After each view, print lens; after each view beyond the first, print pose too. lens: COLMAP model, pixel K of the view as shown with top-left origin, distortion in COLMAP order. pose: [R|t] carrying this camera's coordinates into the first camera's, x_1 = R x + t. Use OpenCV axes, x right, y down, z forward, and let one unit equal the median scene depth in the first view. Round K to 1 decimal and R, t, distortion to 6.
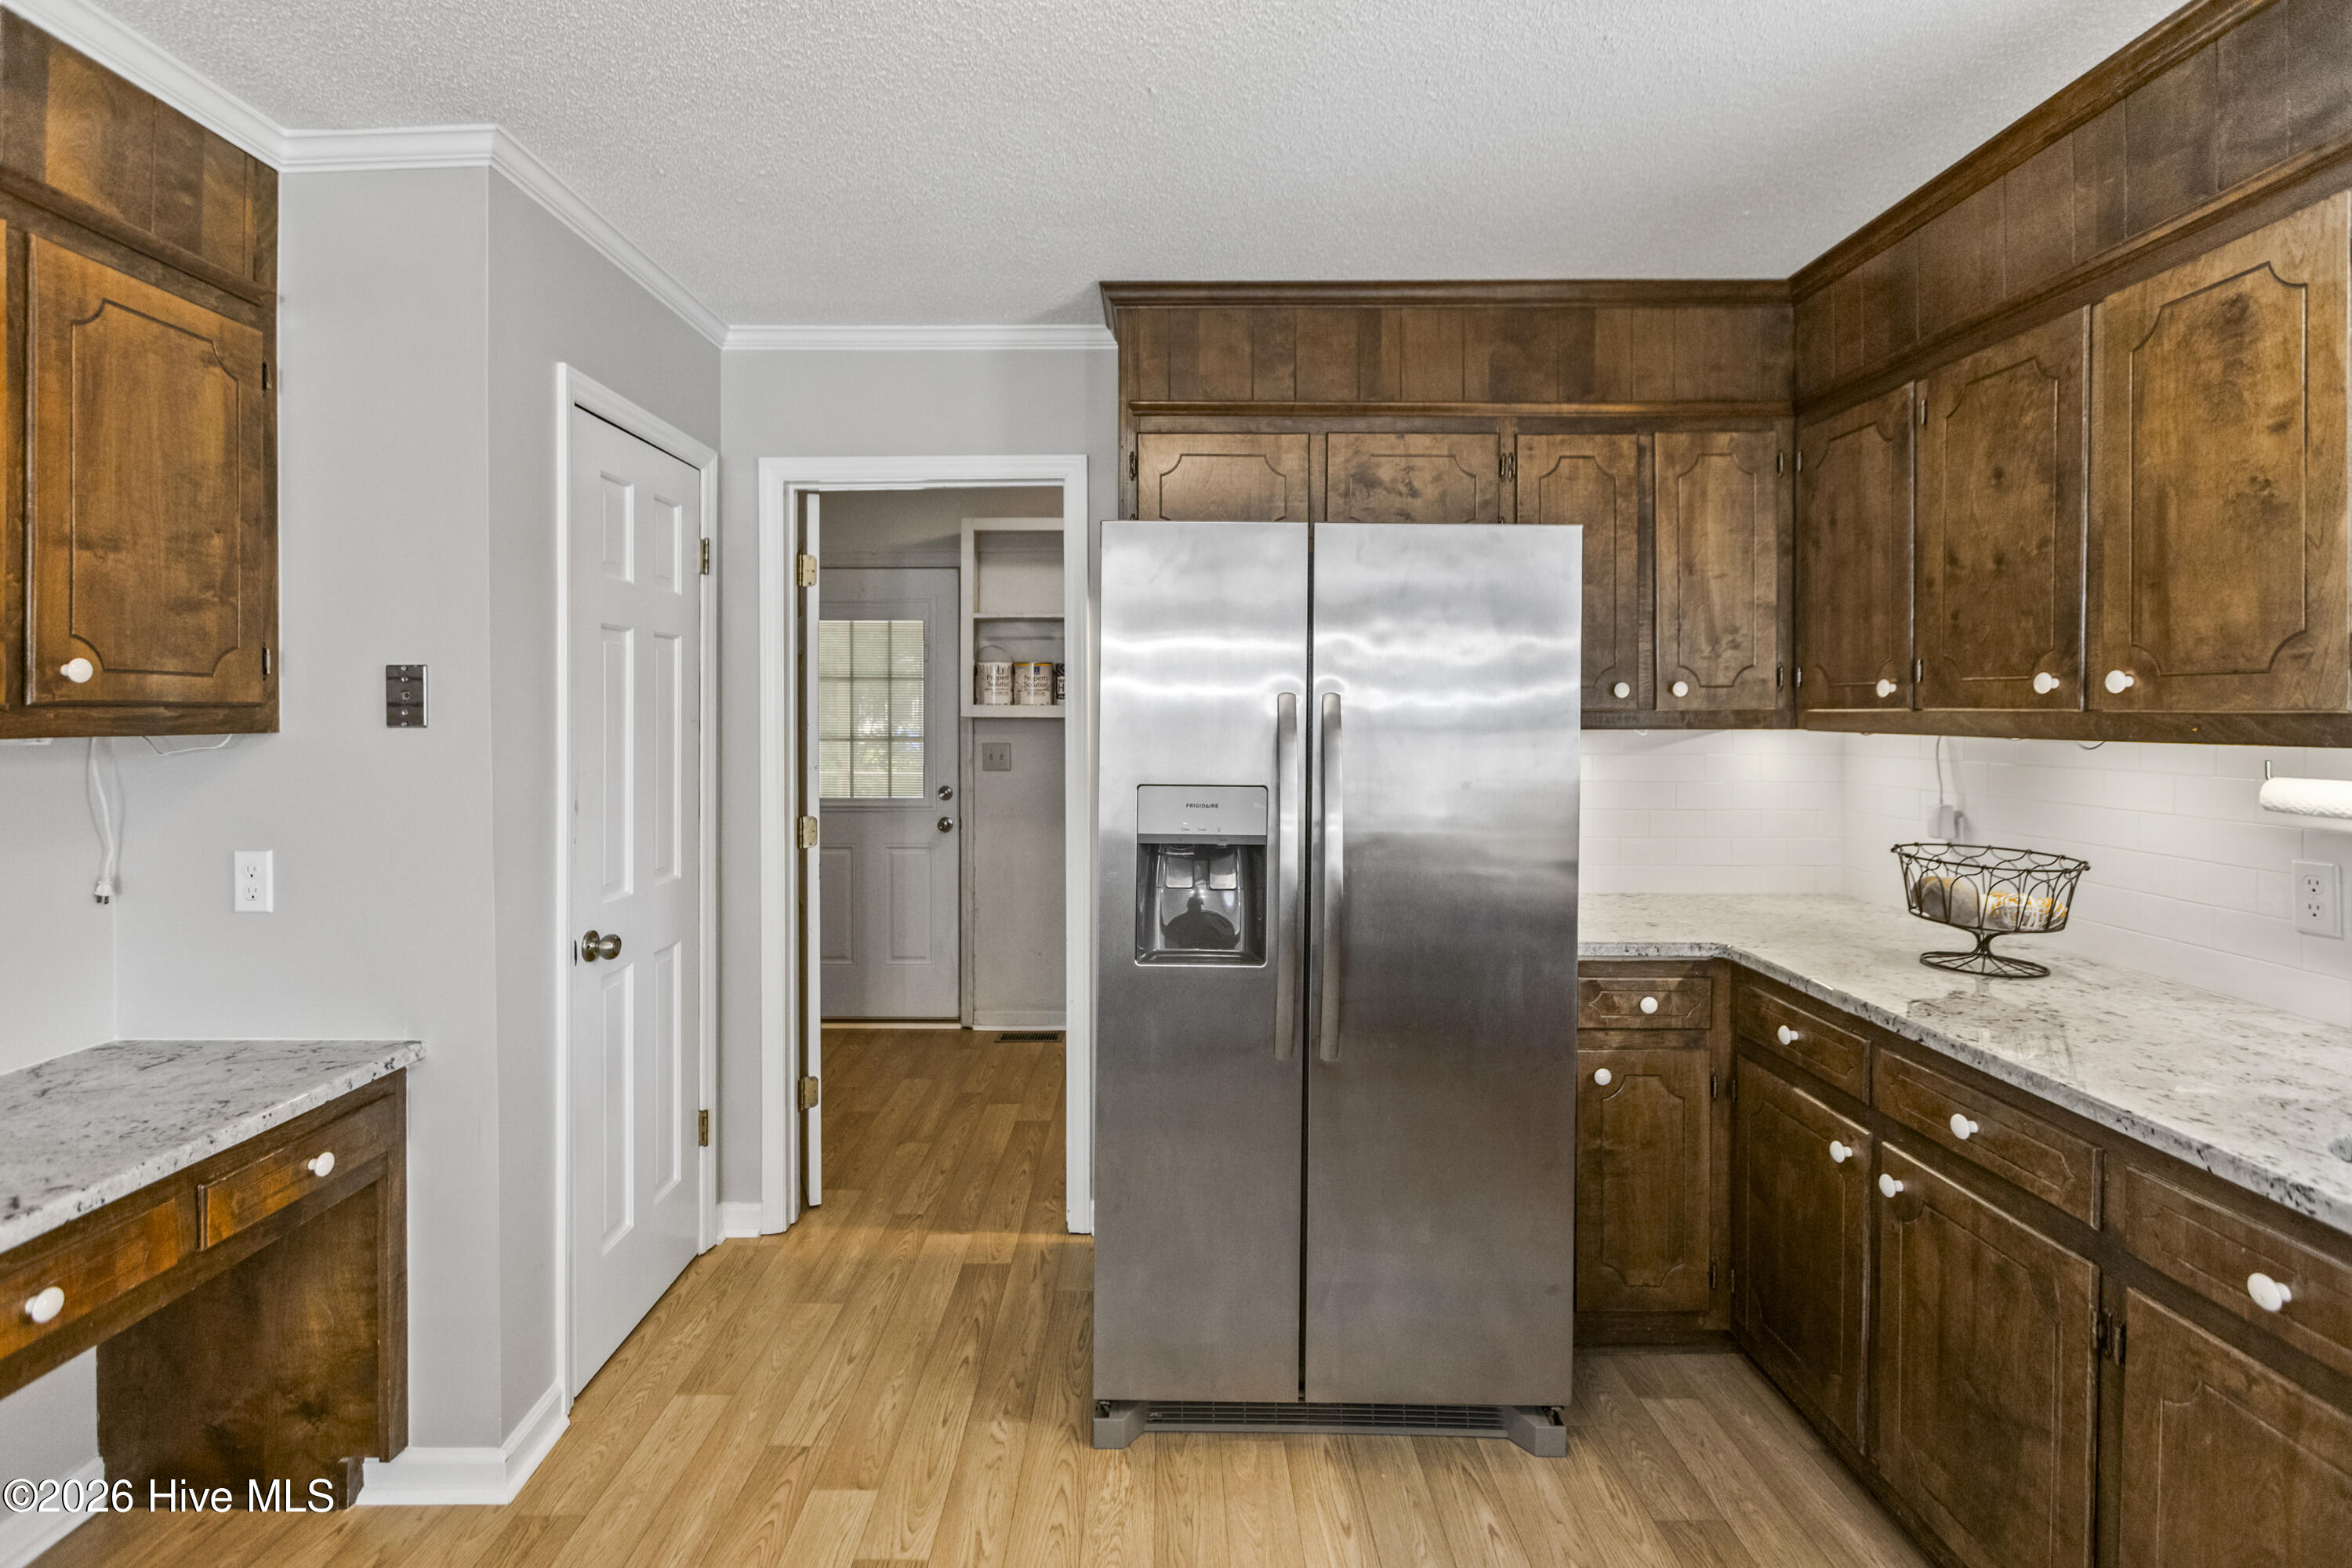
lens RADIAL K [[1112.7, 0, 1160.3], [0, 1112.7, 718.8], [0, 0, 1]] dist [-0.008132, 0.003819]
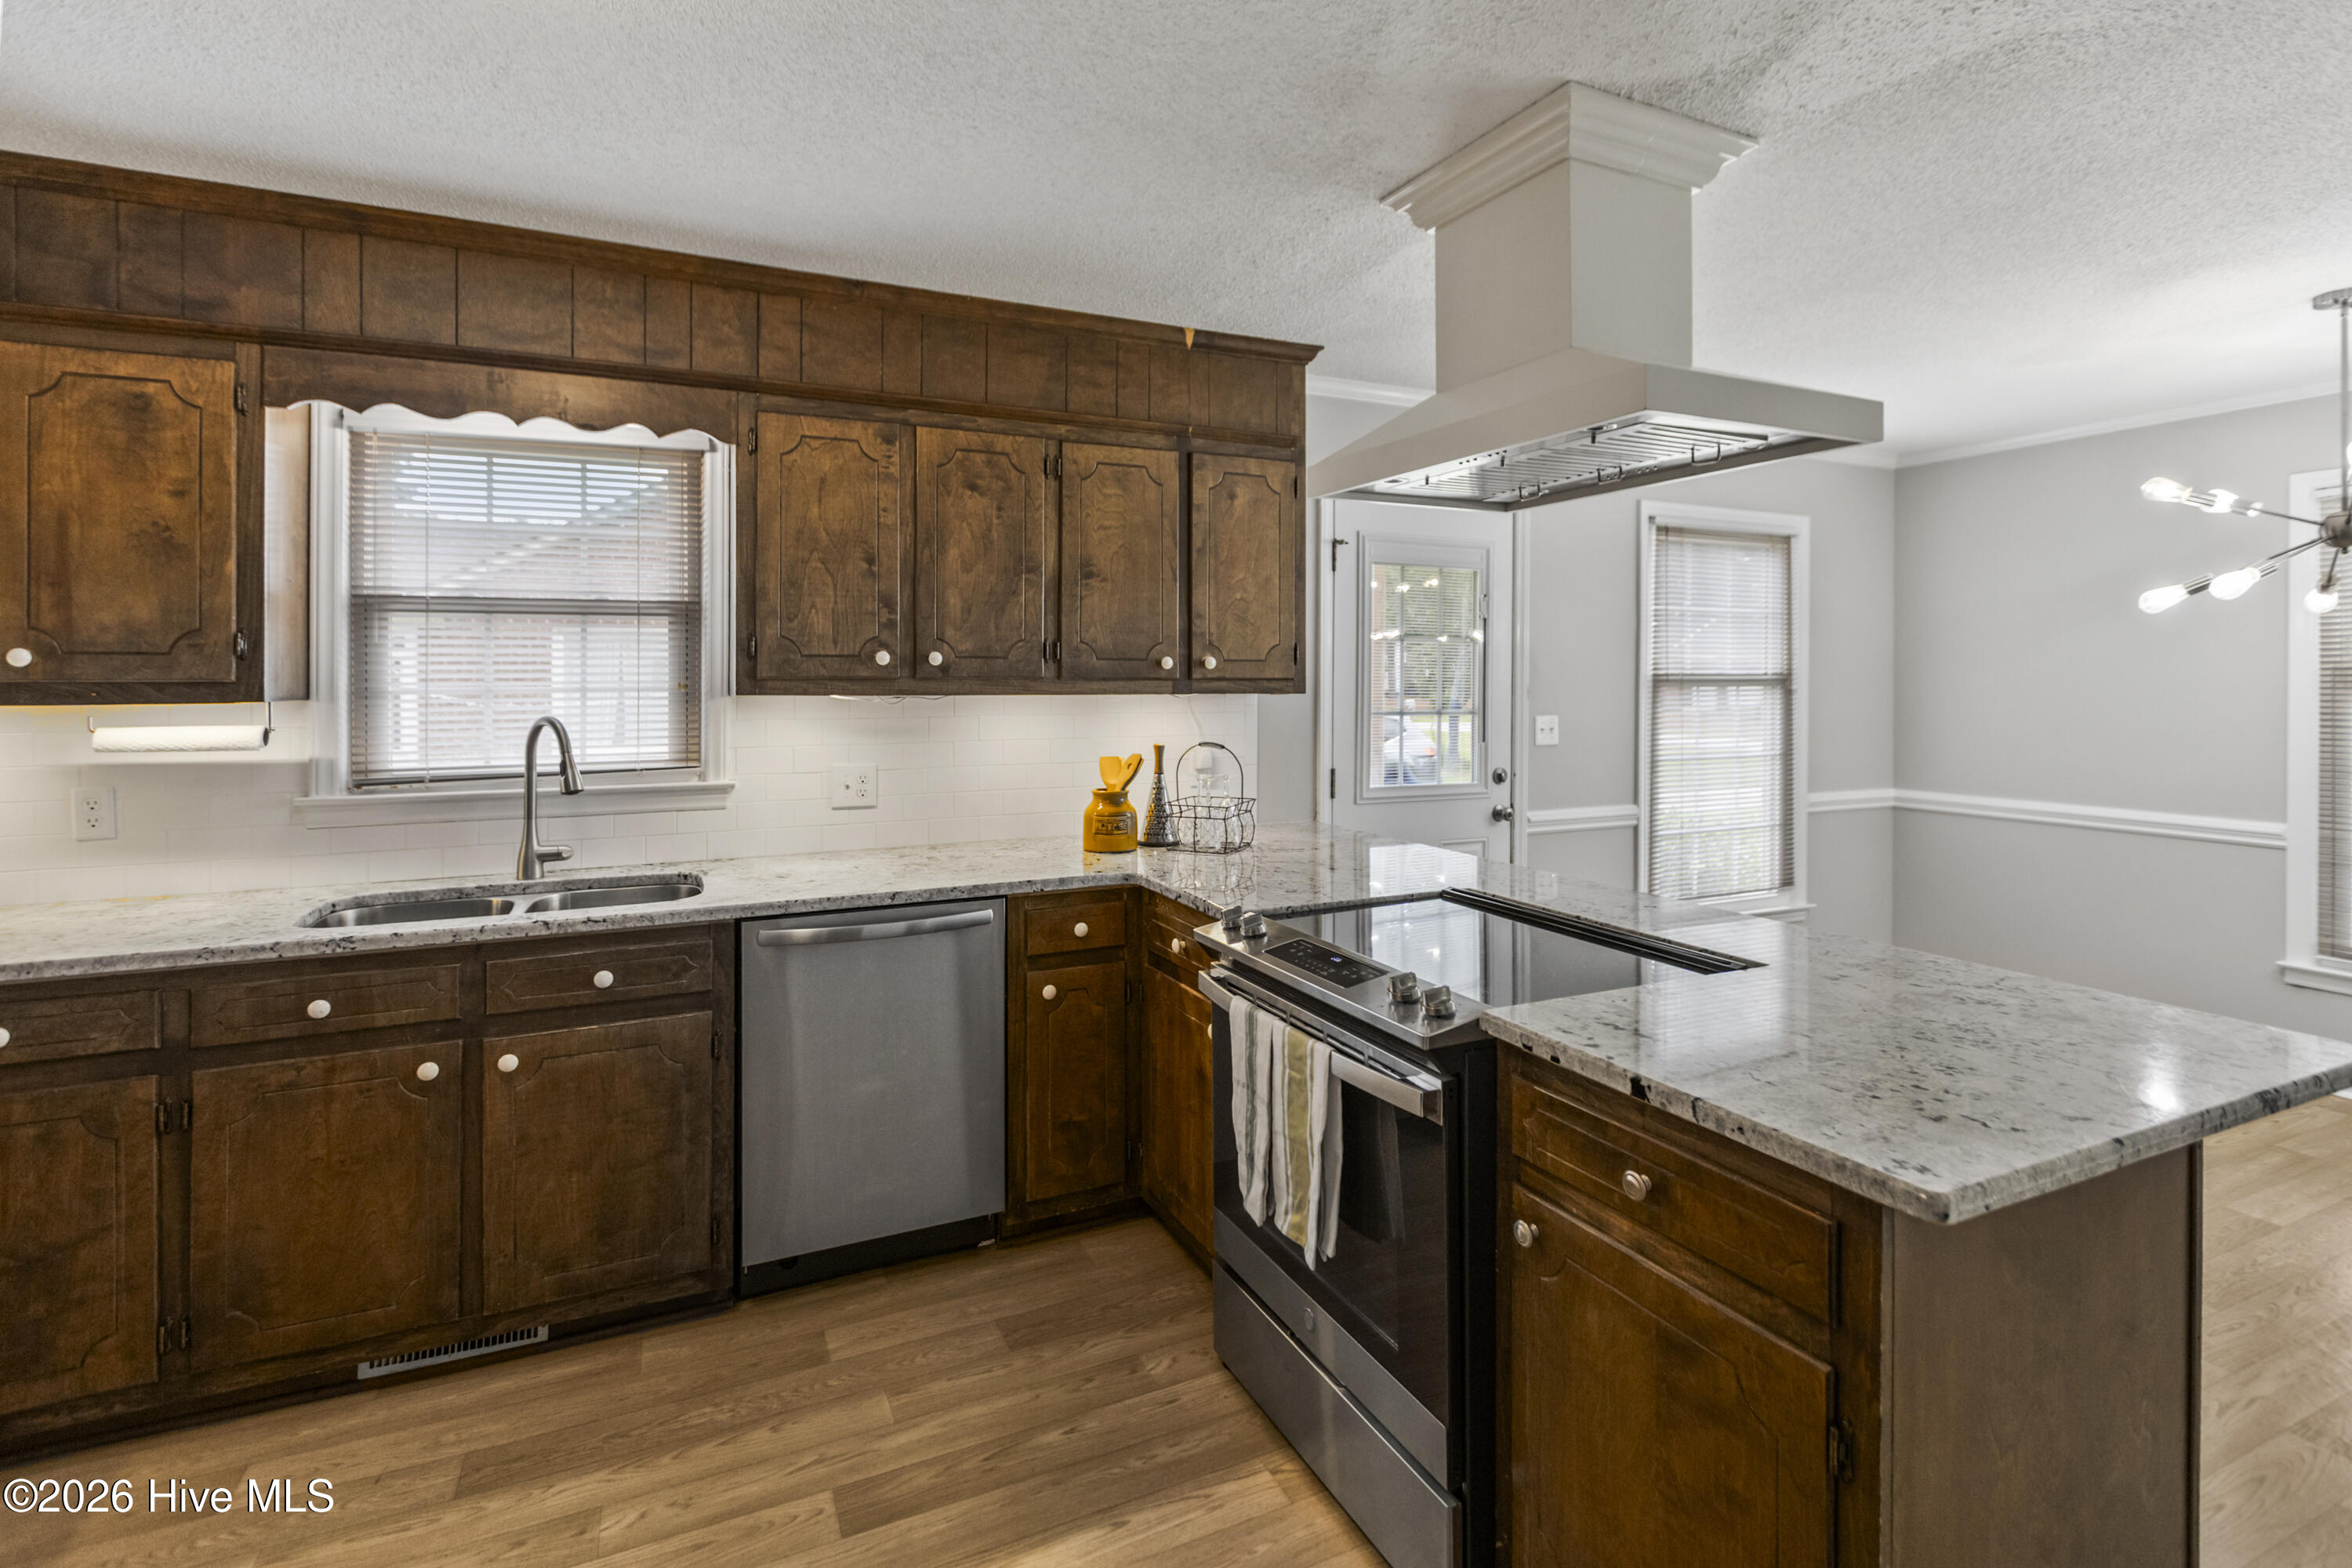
lens RADIAL K [[1096.2, 0, 1156.2], [0, 1096.2, 675.0], [0, 0, 1]] dist [0.003662, -0.000930]
pose [[-0.418911, 0.002627, 0.908024, -0.692539], [0.007470, 0.999972, 0.000553, -0.003874], [-0.907997, 0.007014, -0.418919, 0.311946]]
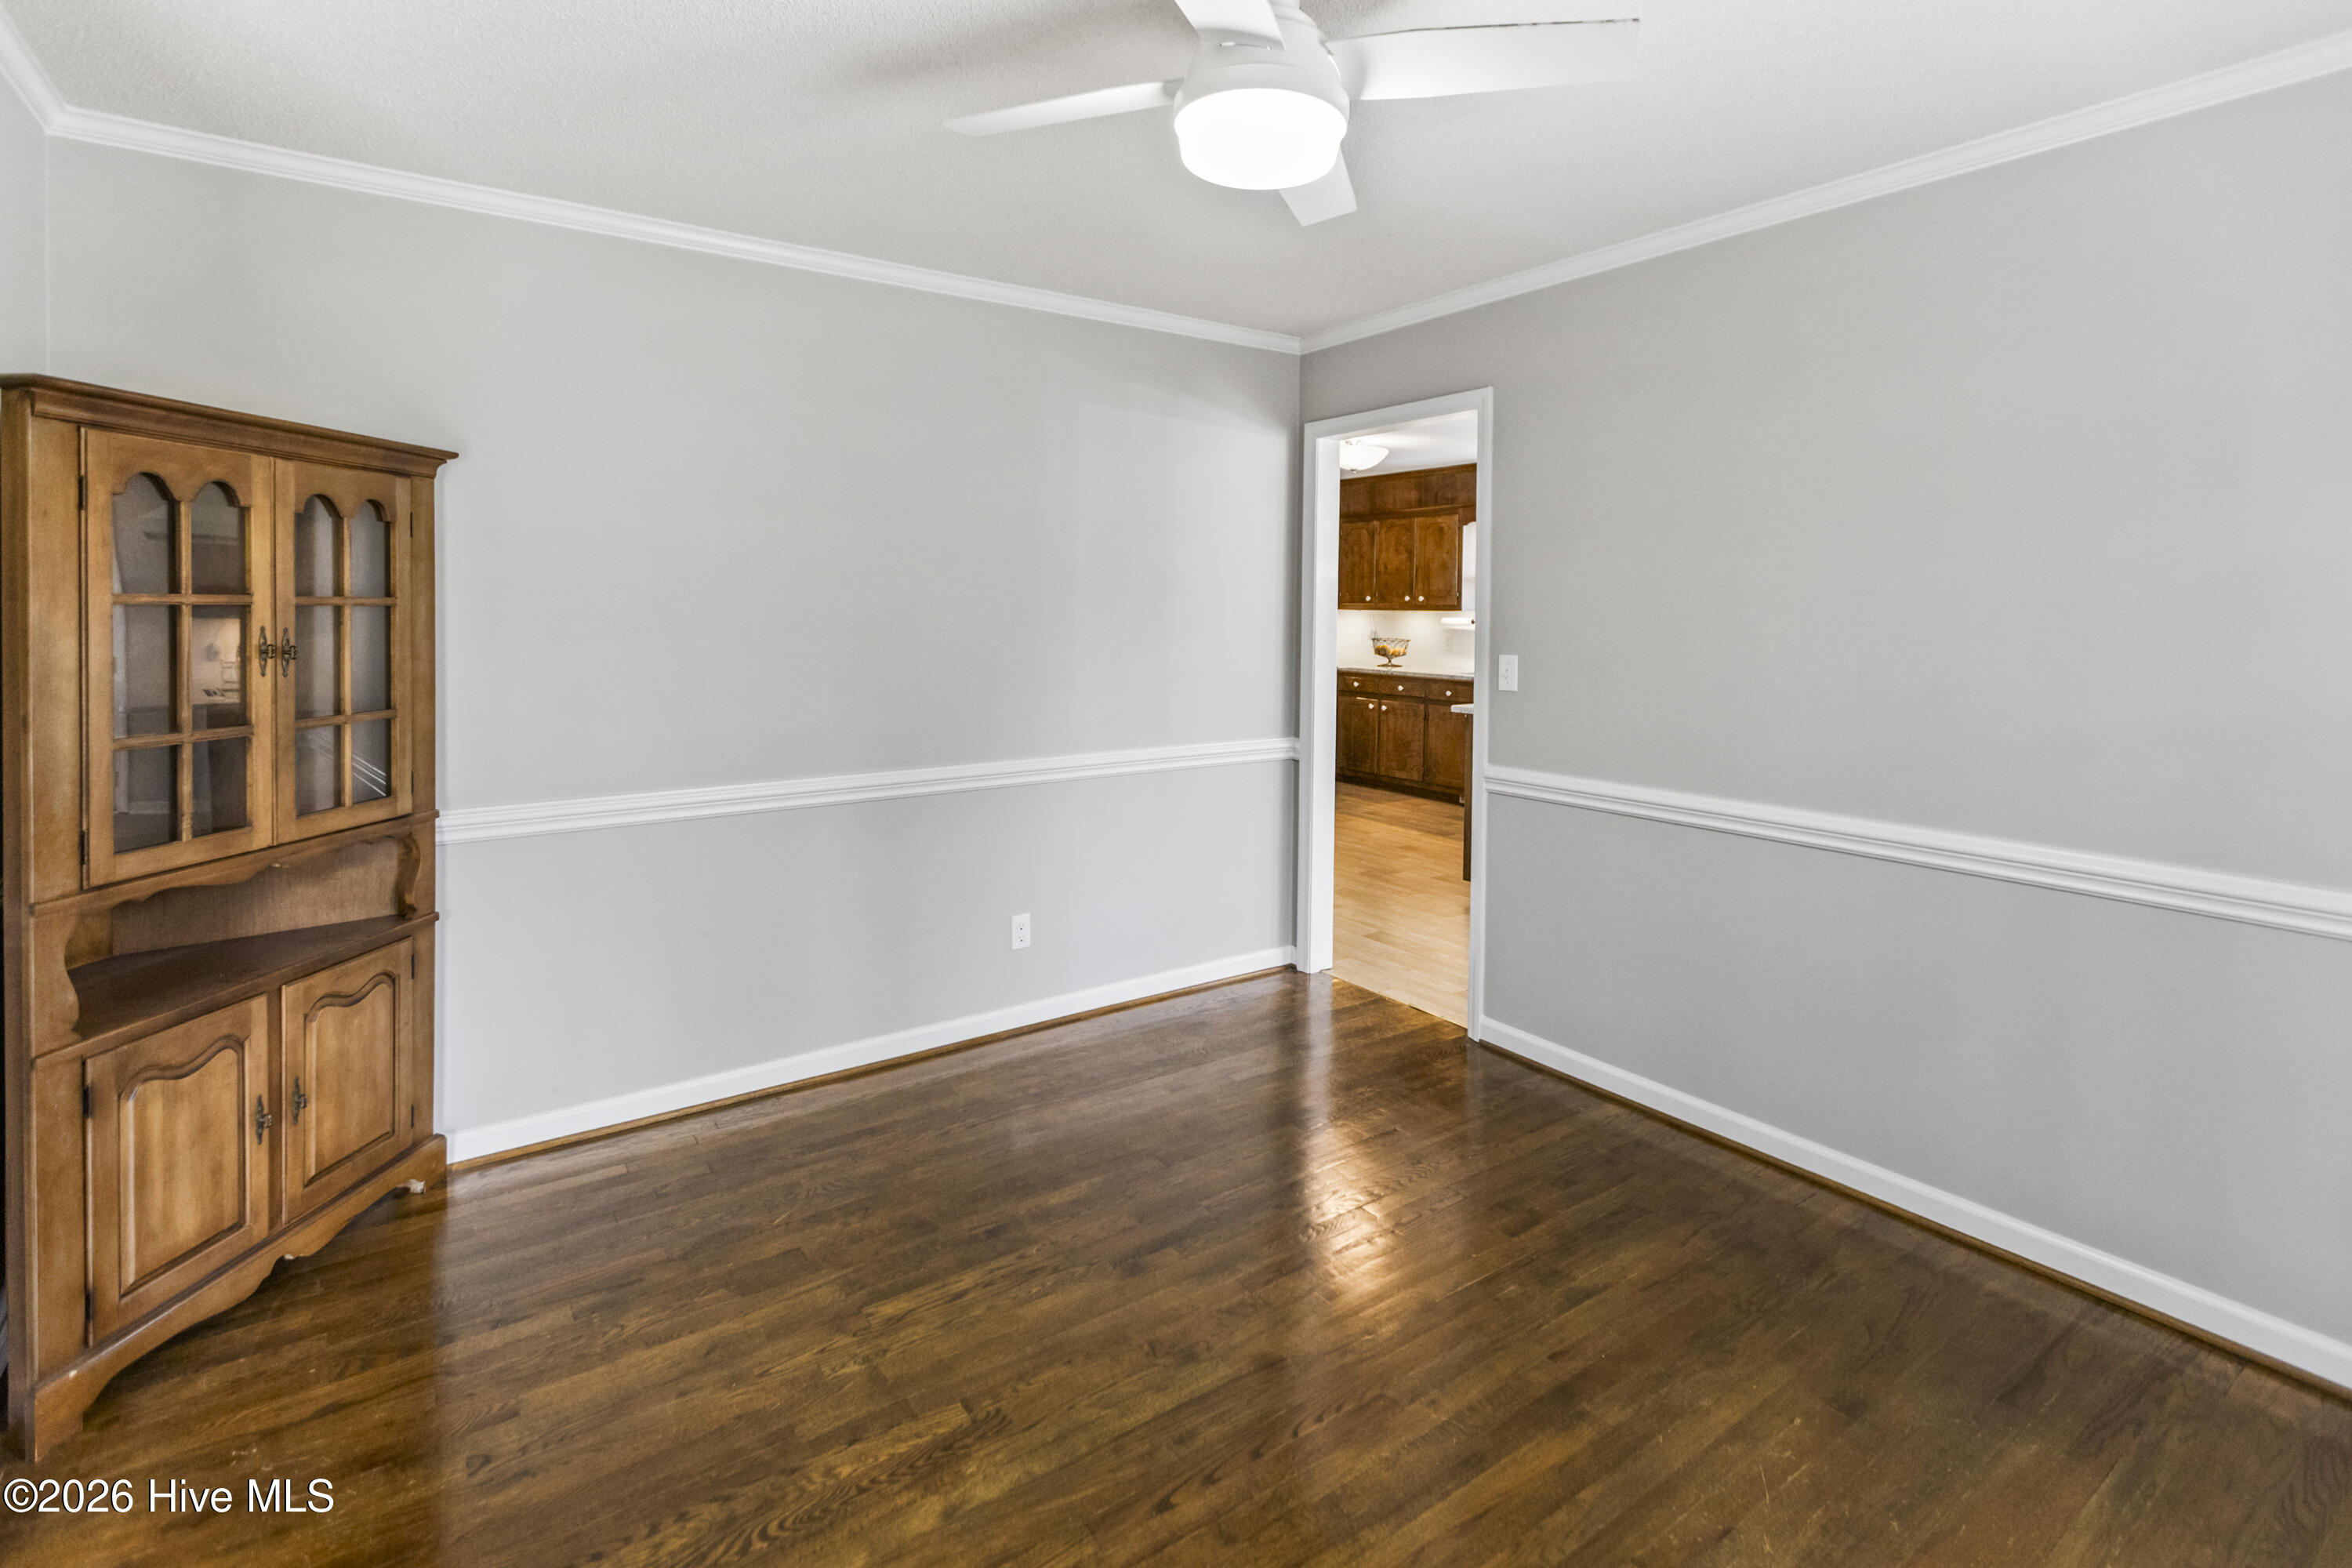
lens RADIAL K [[1096.2, 0, 1155.1], [0, 1096.2, 630.9], [0, 0, 1]] dist [0.003662, -0.000930]
pose [[0.828673, -0.004511, 0.559715, -2.427324], [-0.007676, 0.999782, 0.019422, 0.020645], [-0.559681, -0.020391, 0.828457, -2.026066]]
